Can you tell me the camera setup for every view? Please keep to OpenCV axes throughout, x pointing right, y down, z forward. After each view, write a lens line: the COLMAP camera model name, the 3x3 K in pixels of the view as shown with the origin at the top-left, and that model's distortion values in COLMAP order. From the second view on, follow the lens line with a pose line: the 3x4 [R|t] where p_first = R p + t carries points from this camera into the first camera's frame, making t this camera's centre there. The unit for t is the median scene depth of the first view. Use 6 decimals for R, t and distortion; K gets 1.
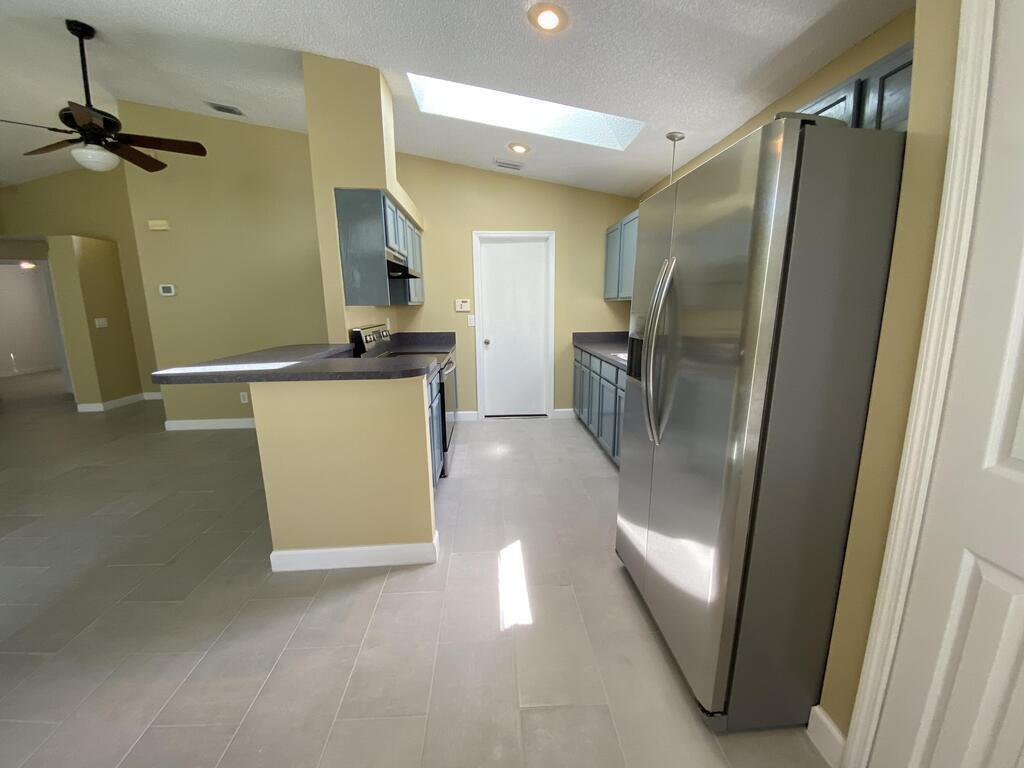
lens RADIAL K [[416.5, 0, 512.0], [0, 416.5, 384.0], [0, 0, 1]] dist [-0.022118, 0.000193]
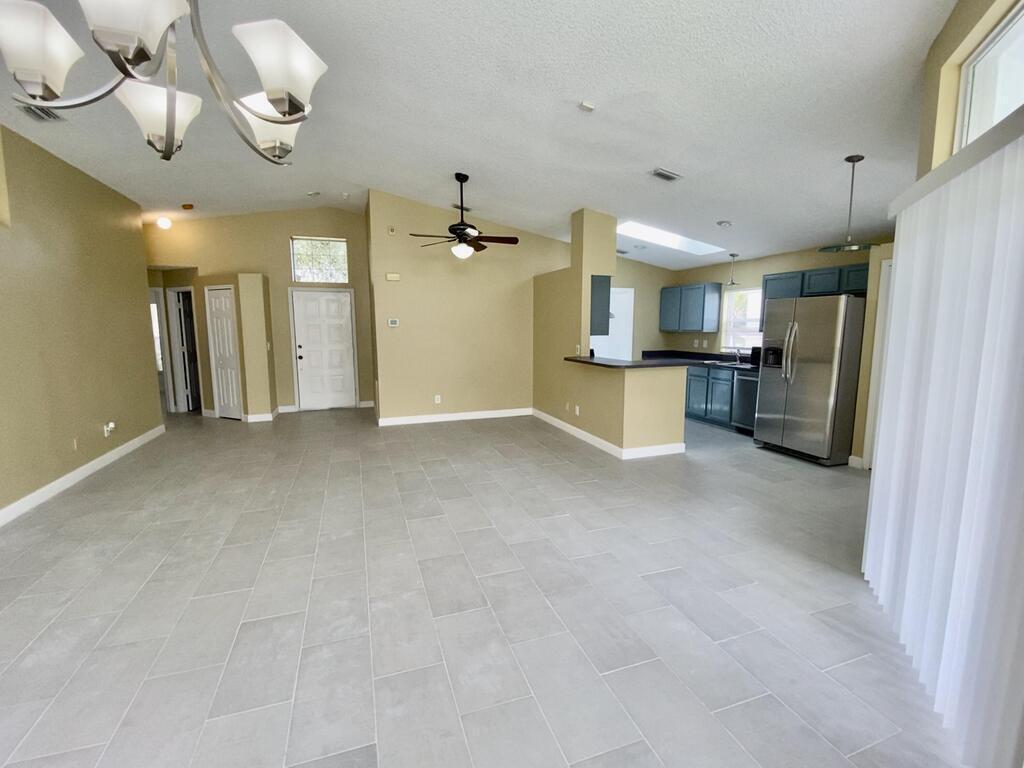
lens RADIAL K [[416.5, 0, 512.0], [0, 416.5, 384.0], [0, 0, 1]] dist [-0.022118, 0.000193]
pose [[0.964206, -0.032274, 0.263184, -1.278975], [0.042157, 0.998599, -0.031990, 0.057473], [-0.261782, 0.041940, 0.964215, -0.683050]]
